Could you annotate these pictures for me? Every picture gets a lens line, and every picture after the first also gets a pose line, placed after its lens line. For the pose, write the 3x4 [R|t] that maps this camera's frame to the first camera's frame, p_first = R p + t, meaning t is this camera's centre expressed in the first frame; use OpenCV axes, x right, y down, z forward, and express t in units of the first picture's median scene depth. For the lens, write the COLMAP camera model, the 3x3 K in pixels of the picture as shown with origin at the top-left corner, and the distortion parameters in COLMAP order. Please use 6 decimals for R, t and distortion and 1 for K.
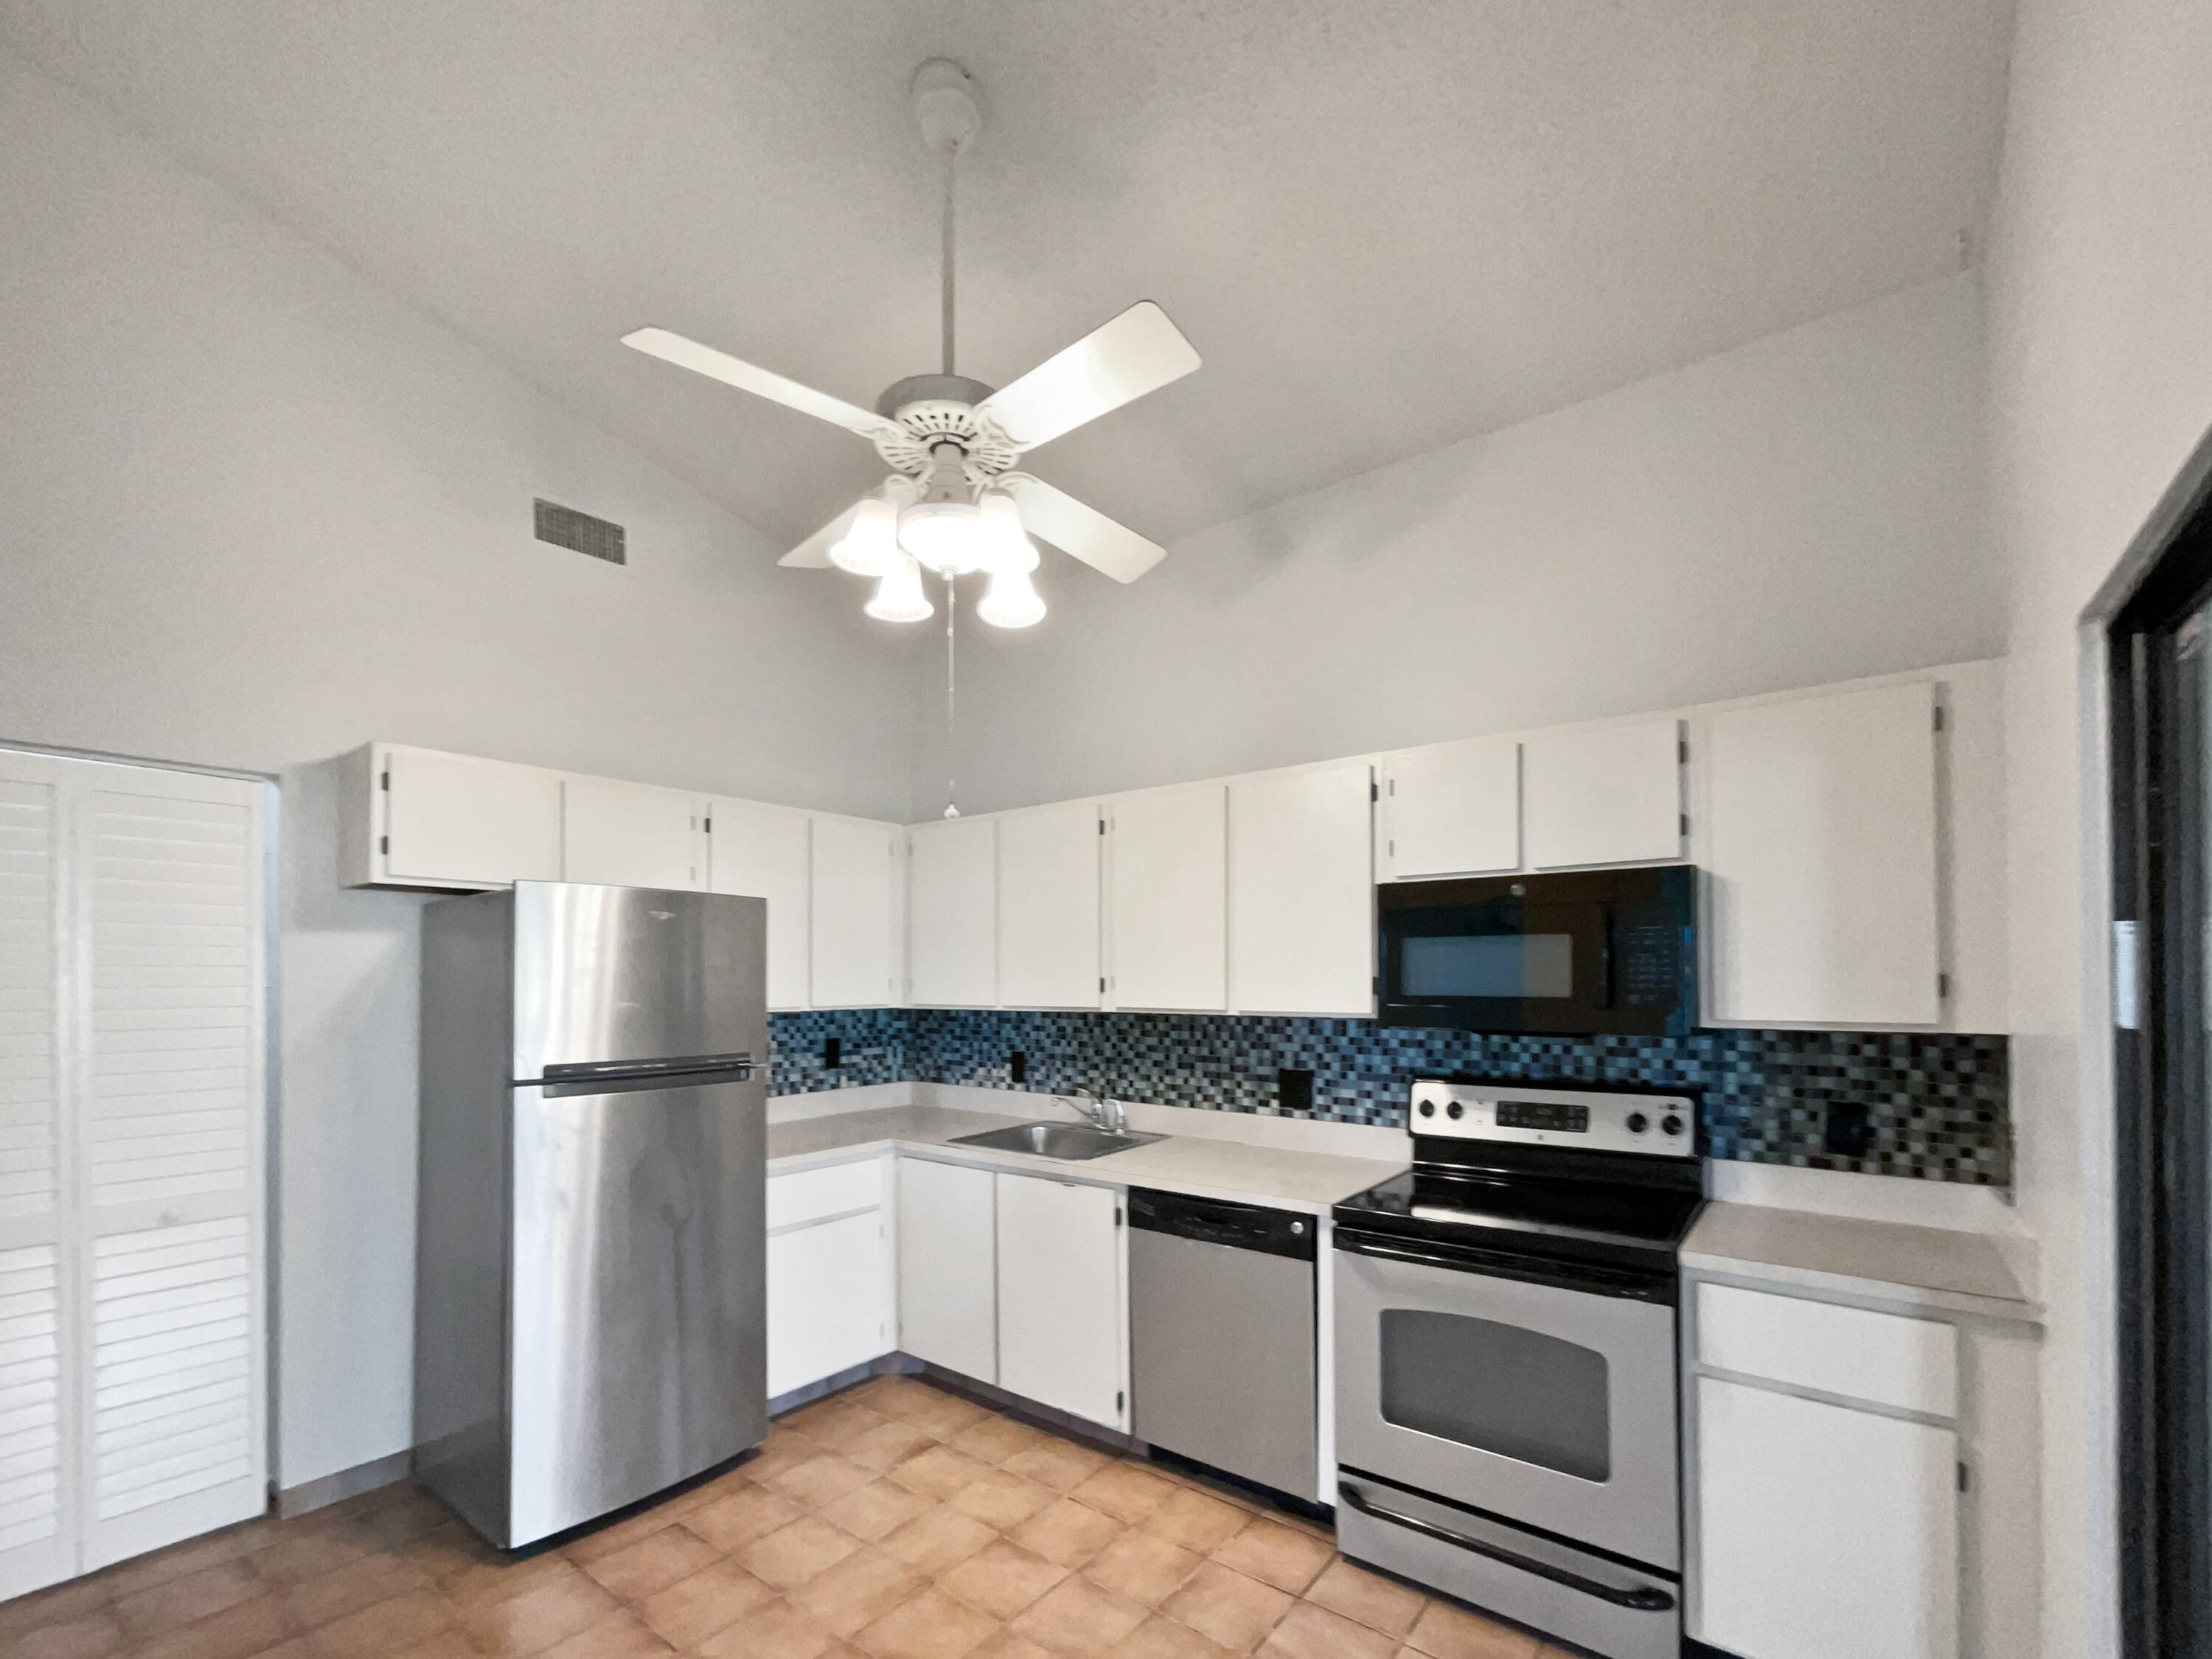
lens RADIAL K [[975.3, 0, 1102.0], [0, 975.3, 957.9], [0, 0, 1]] dist [-0.004939, 0.003722]
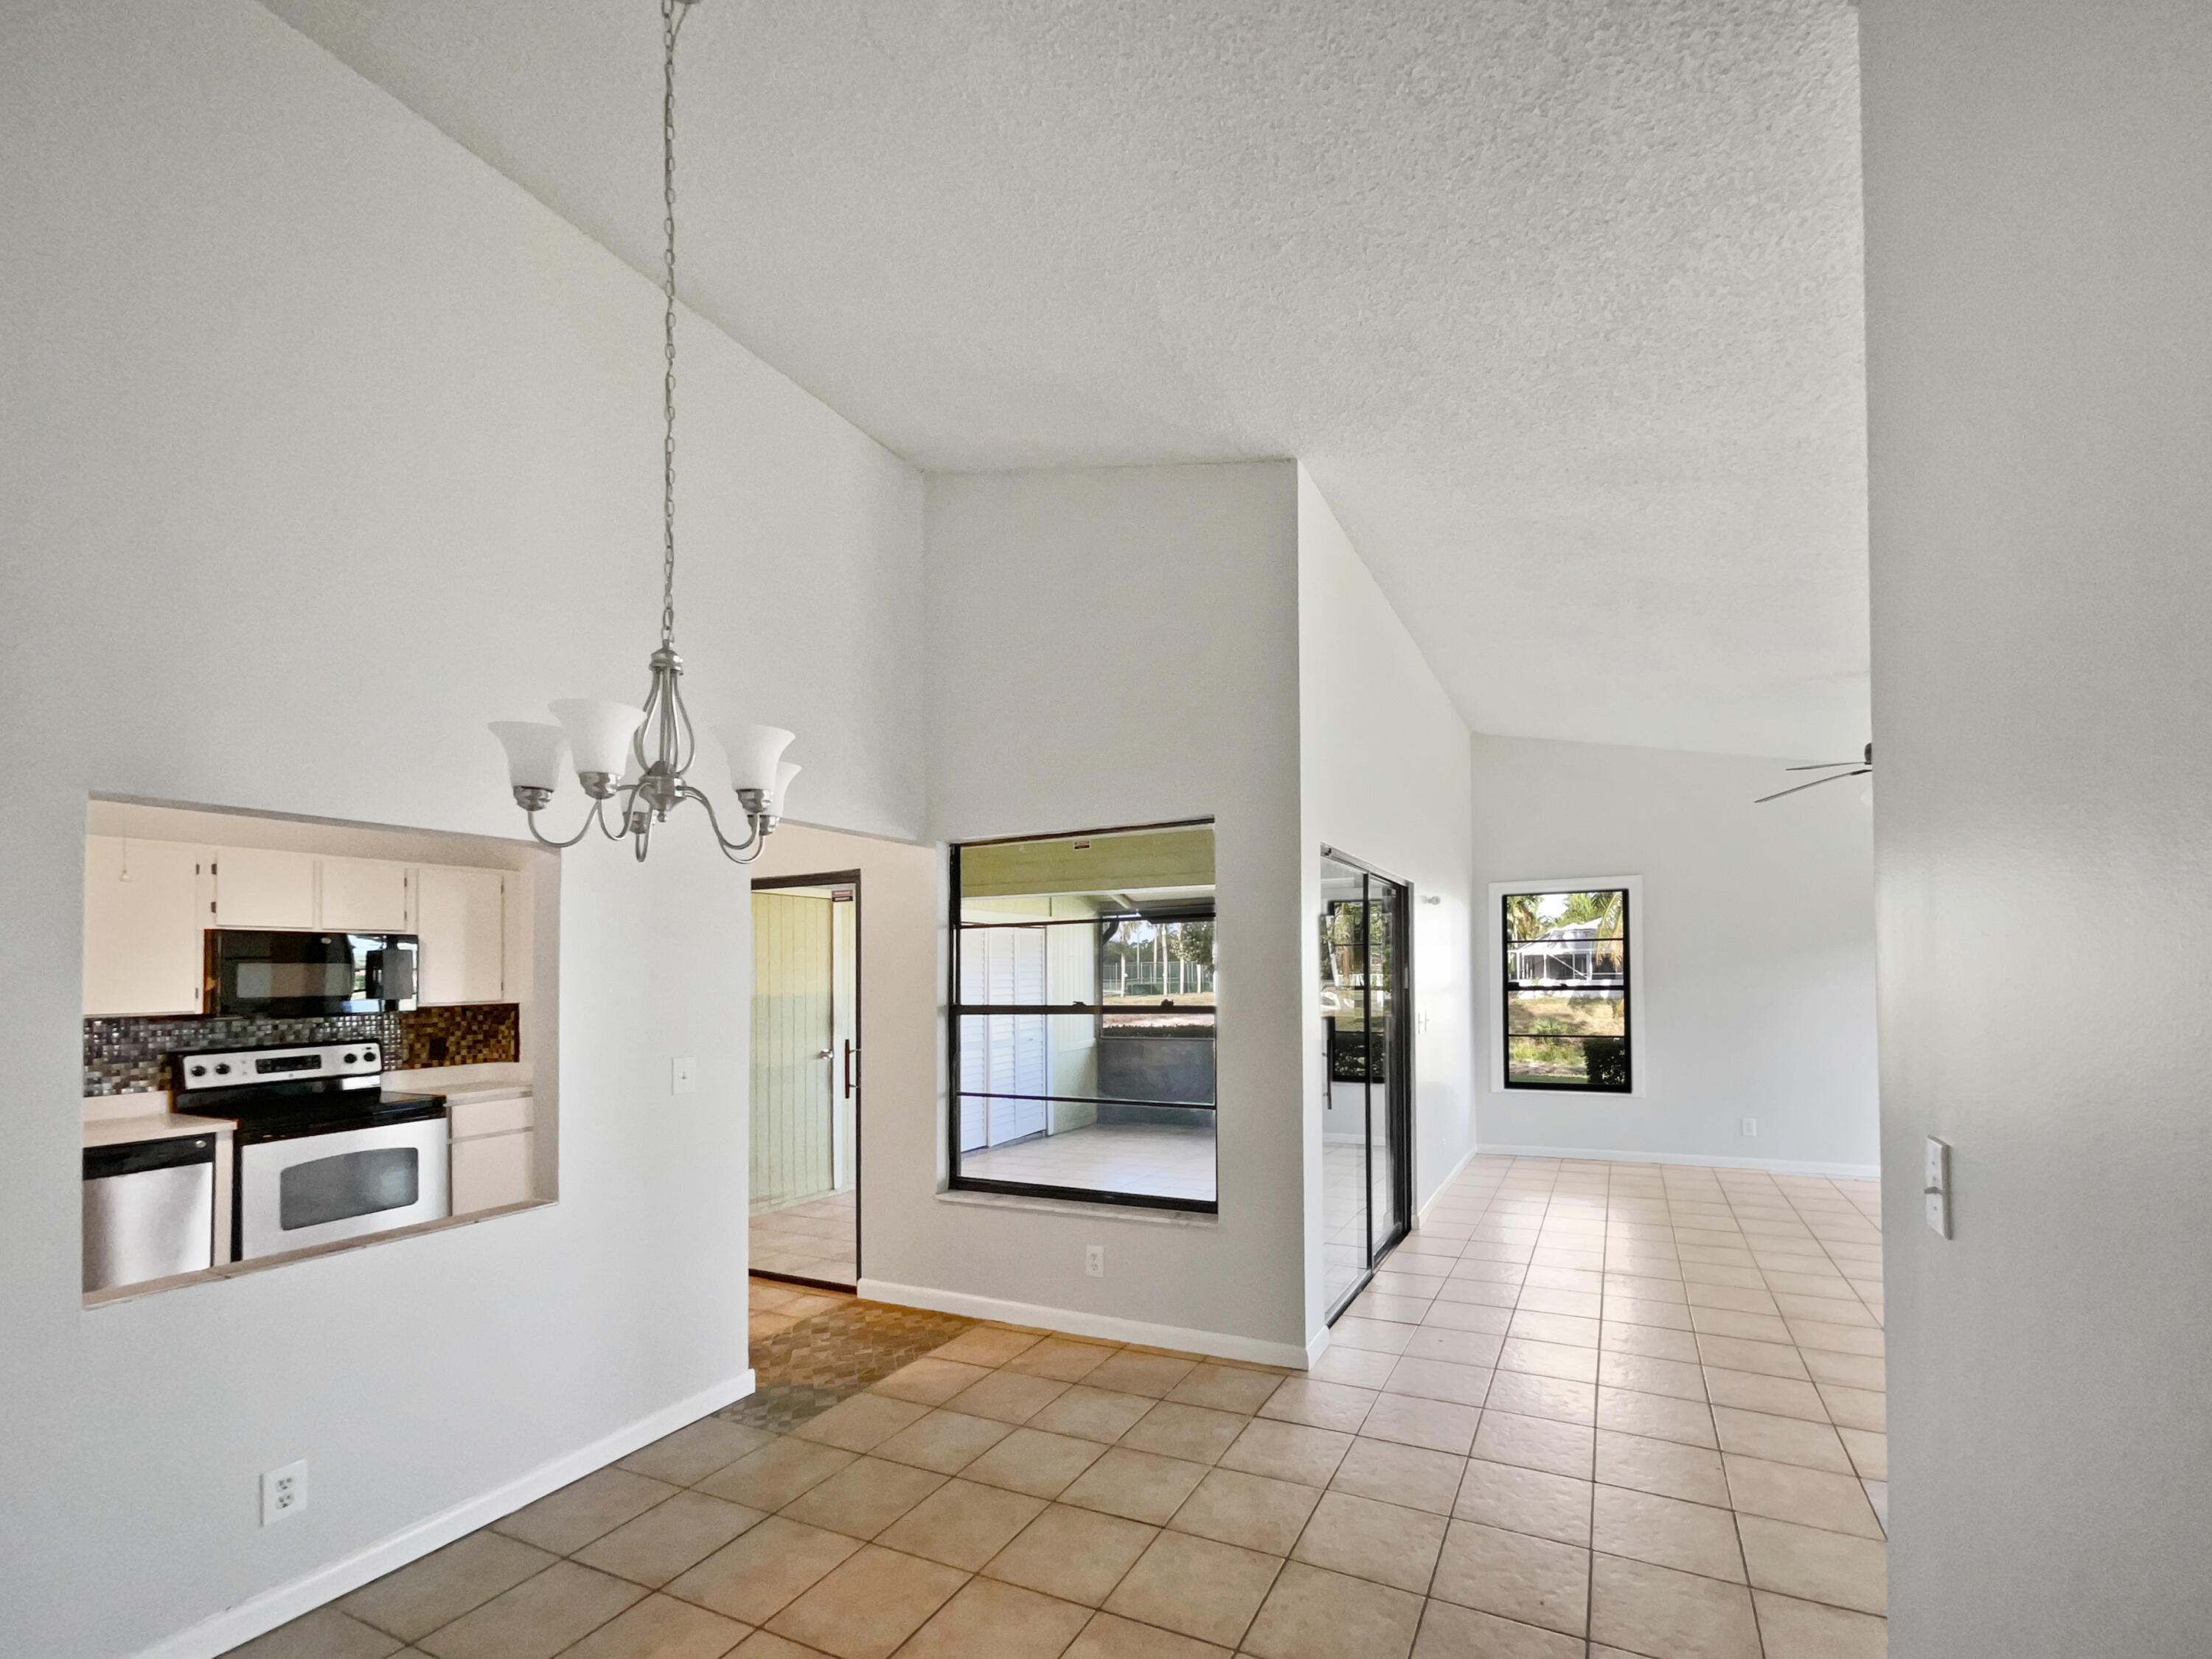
lens RADIAL K [[975.3, 0, 1174.5], [0, 975.3, 909.6], [0, 0, 1]] dist [-0.004939, 0.003722]
pose [[-0.204480, 0.070708, 0.976314, -1.475116], [-0.002701, 0.997343, -0.072797, 0.005692], [-0.978867, -0.017523, -0.203746, -0.195438]]
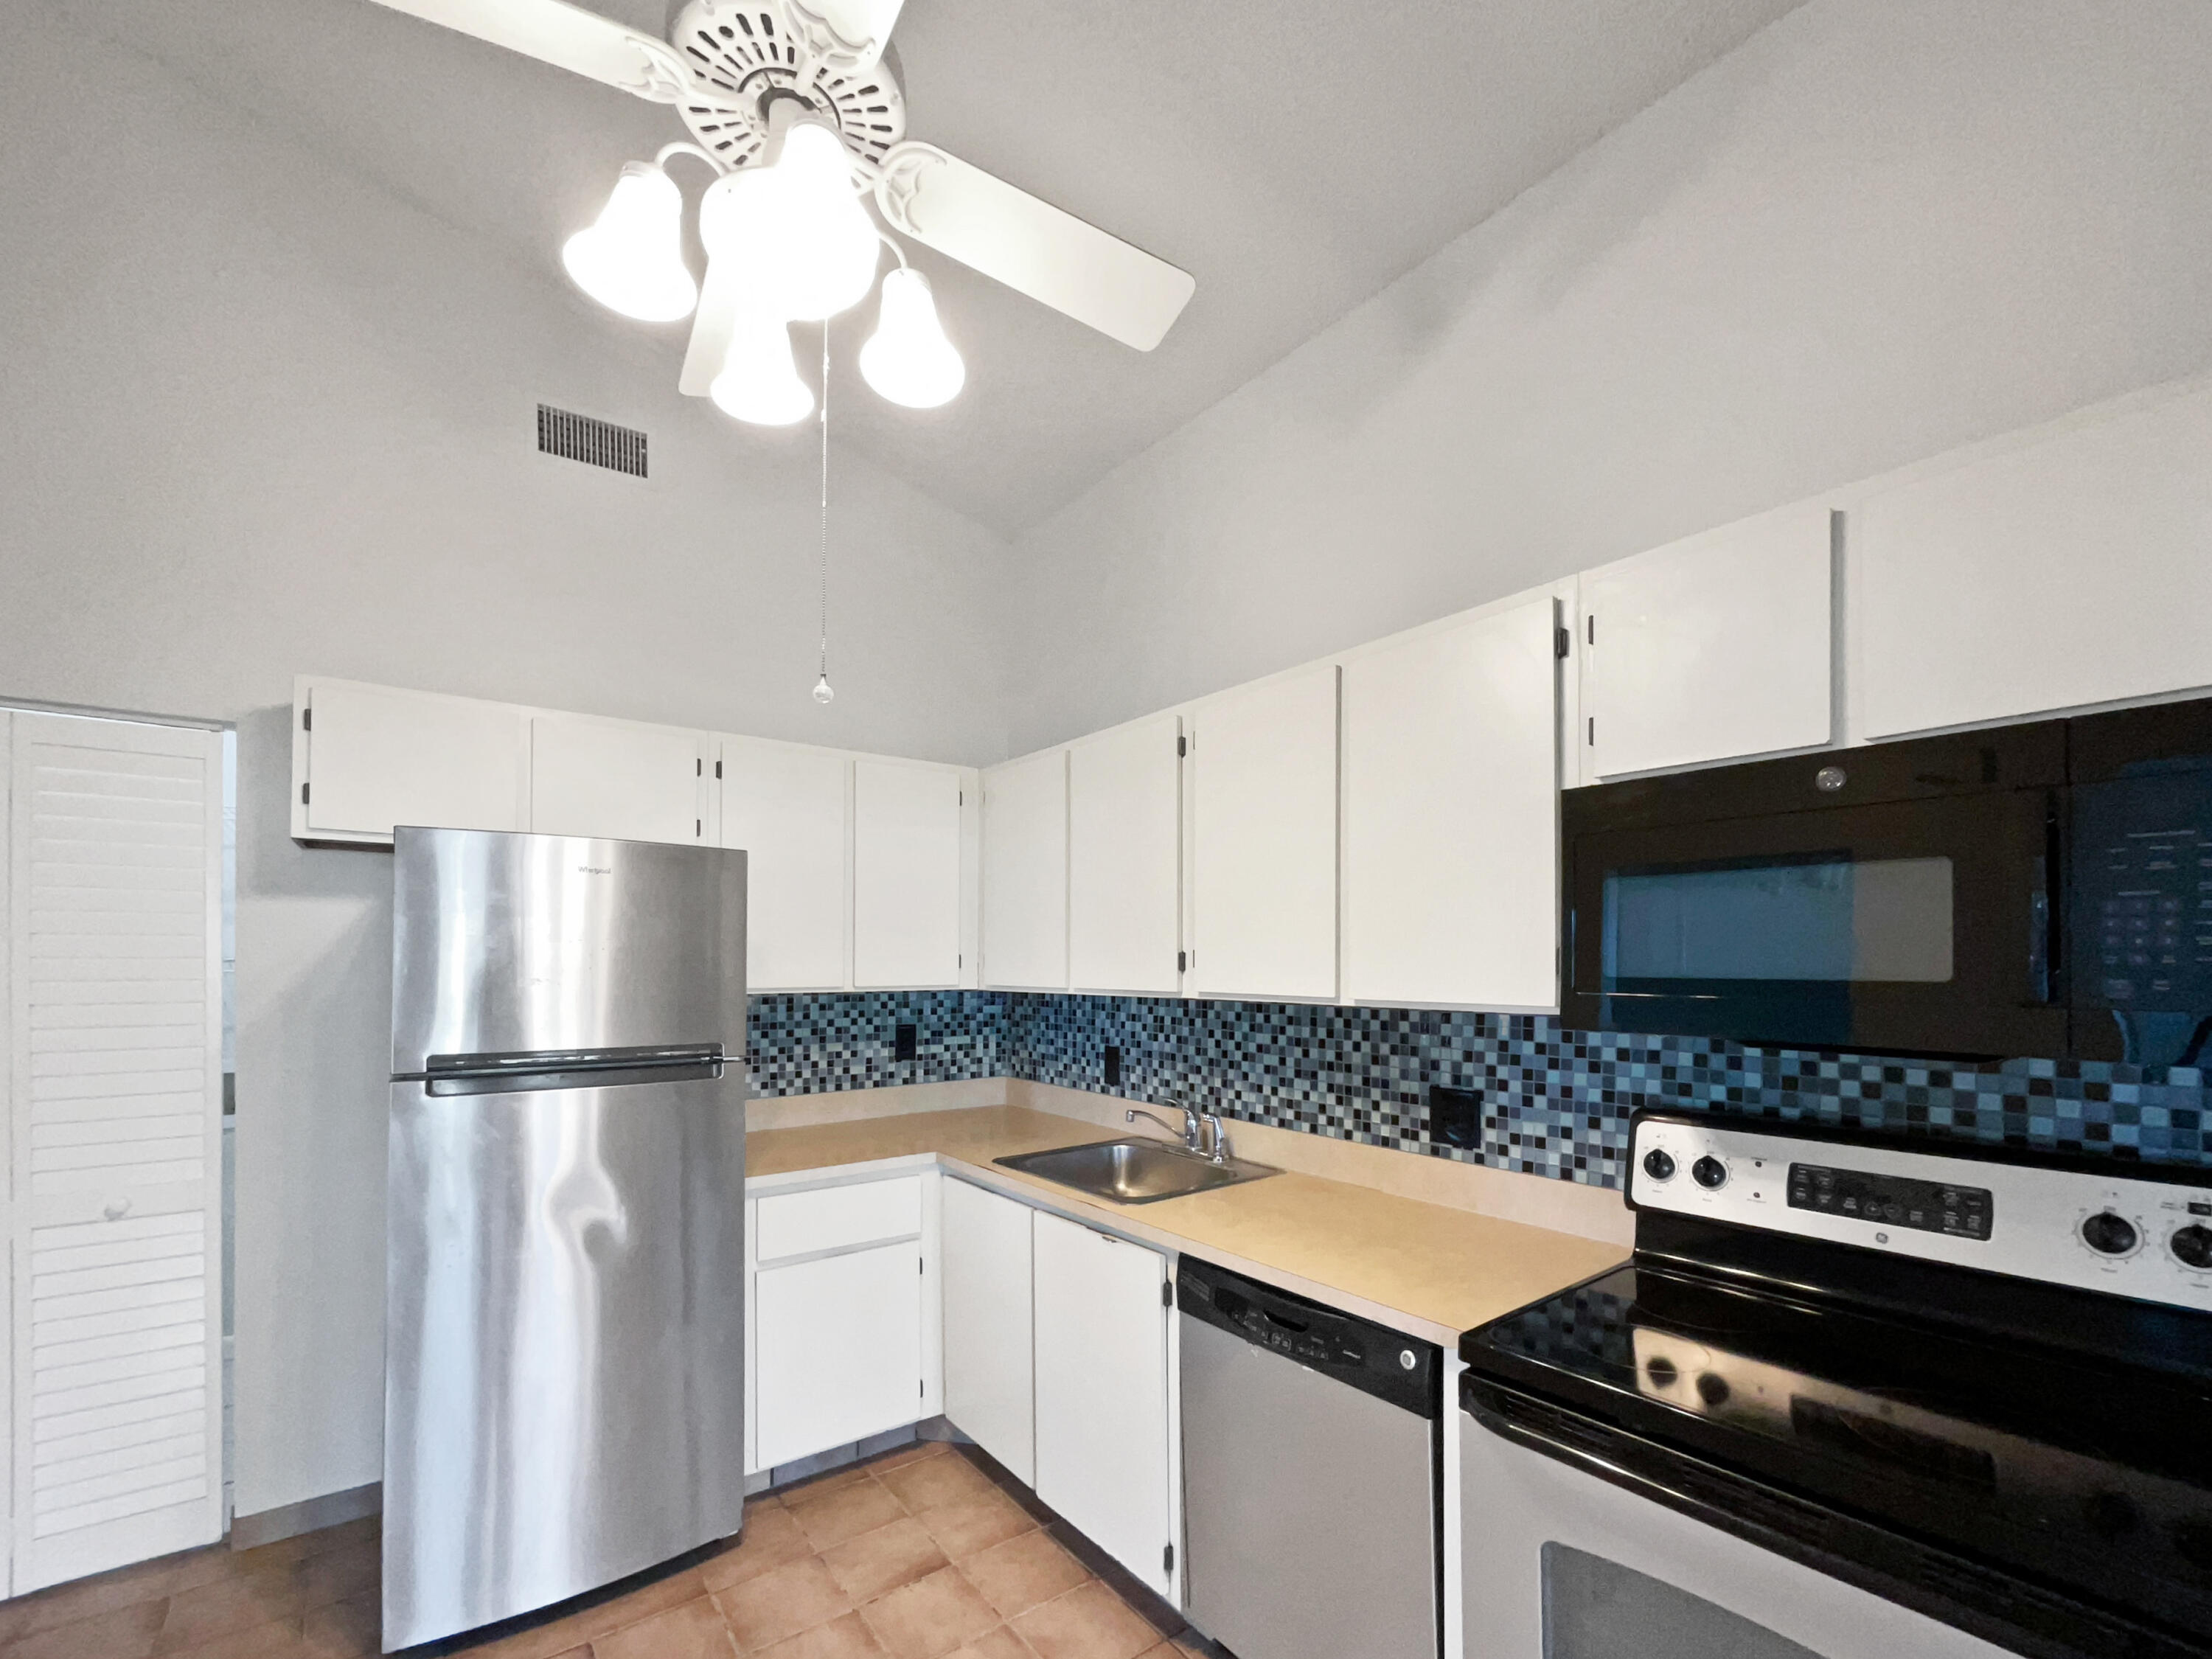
lens RADIAL K [[975.3, 0, 1094.3], [0, 975.3, 942.5], [0, 0, 1]] dist [-0.004939, 0.003722]
pose [[0.967758, 0.000074, -0.251880, 0.141815], [-0.000043, 1.000000, 0.000129, 0.015820], [0.251880, -0.000114, 0.967758, 0.319161]]
